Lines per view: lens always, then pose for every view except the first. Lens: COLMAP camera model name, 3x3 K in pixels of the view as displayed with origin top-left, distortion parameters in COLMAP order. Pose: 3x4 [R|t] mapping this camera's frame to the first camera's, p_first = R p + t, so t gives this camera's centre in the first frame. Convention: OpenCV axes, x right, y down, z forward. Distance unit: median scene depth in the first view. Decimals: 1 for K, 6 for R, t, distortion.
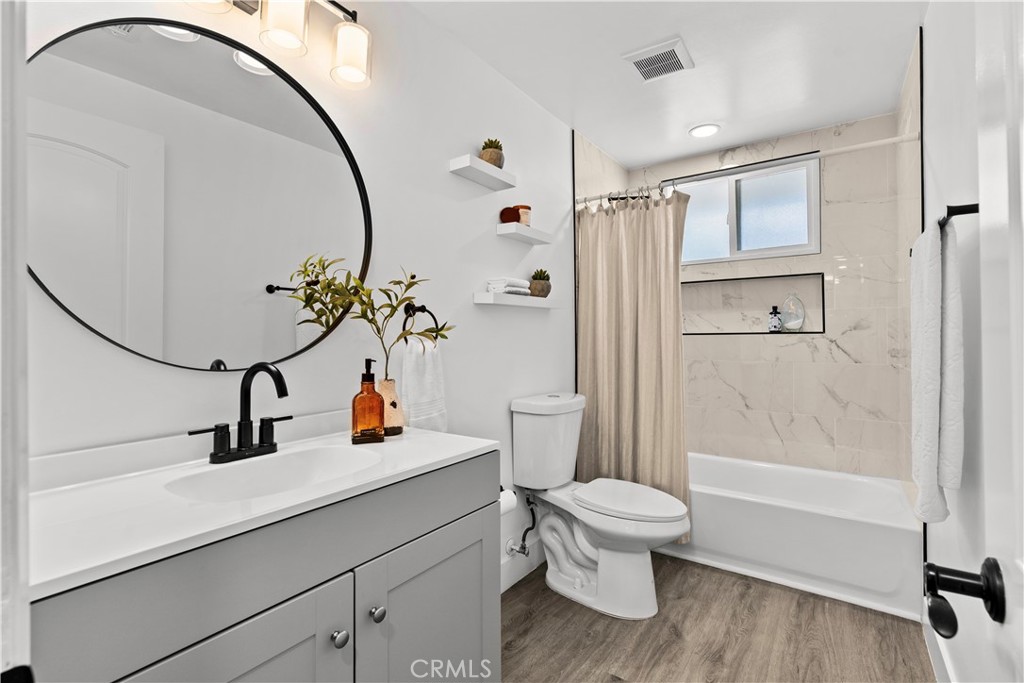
lens RADIAL K [[469.7, 0, 513.2], [0, 469.7, 336.2], [0, 0, 1]] dist [-0.010459, 0.001947]
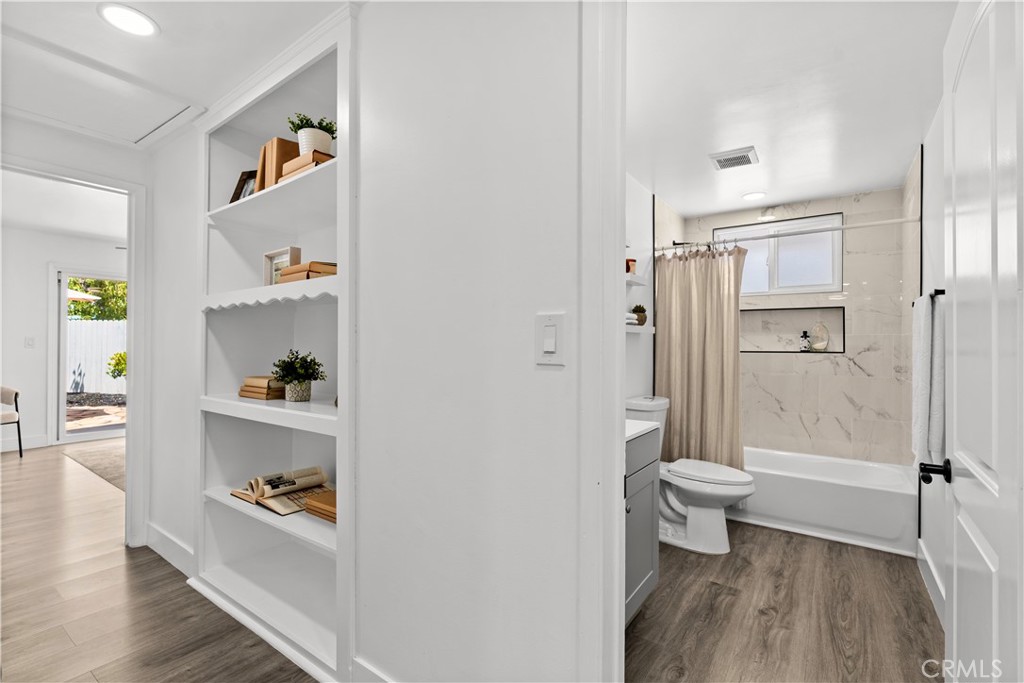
lens RADIAL K [[469.7, 0, 509.5], [0, 469.7, 345.0], [0, 0, 1]] dist [-0.010459, 0.001947]
pose [[0.999925, 0.012212, -0.001189, -0.331668], [-0.012210, 0.999924, 0.001902, -0.024627], [0.001213, -0.001887, 0.999997, -0.377529]]
